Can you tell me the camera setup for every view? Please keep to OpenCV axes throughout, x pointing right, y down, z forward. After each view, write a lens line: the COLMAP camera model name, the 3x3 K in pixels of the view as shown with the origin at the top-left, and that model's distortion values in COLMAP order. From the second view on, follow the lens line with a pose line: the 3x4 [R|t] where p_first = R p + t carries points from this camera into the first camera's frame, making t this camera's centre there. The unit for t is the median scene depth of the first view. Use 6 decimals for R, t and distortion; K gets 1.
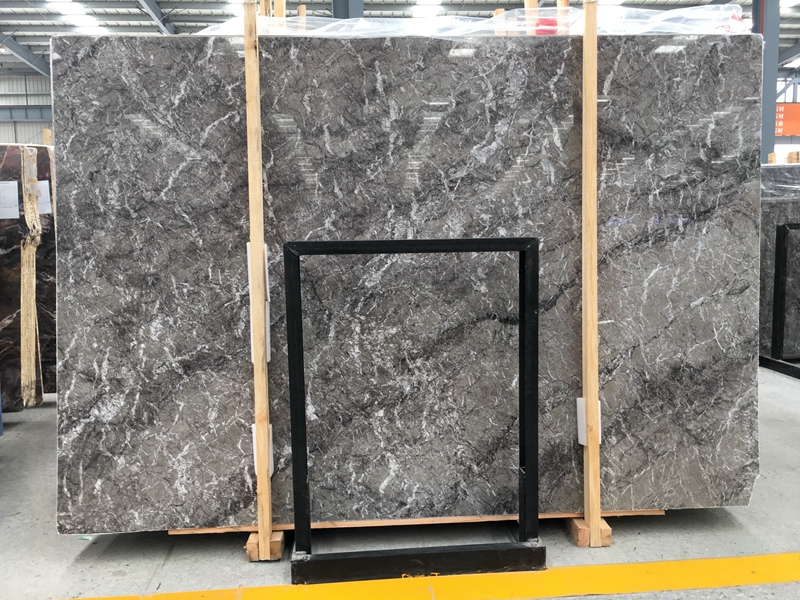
lens RADIAL K [[686.0, 0, 397.4], [0, 686.0, 299.6], [0, 0, 1]] dist [0.052409, -0.058069]
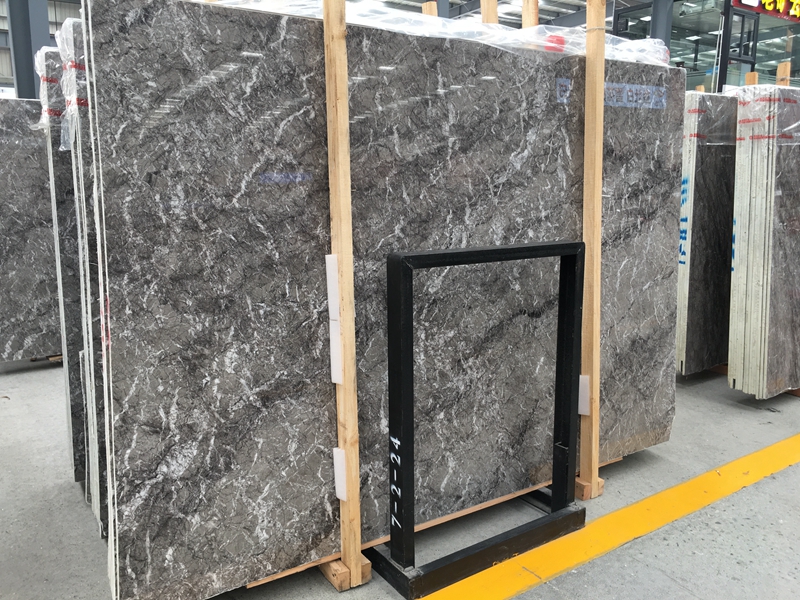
lens RADIAL K [[686.0, 0, 398.6], [0, 686.0, 300.5], [0, 0, 1]] dist [0.052409, -0.058069]
pose [[0.863463, -0.072411, 0.499187, -0.583583], [0.035423, 0.995904, 0.083191, -0.092365], [-0.503166, -0.054149, 0.862491, 0.166511]]
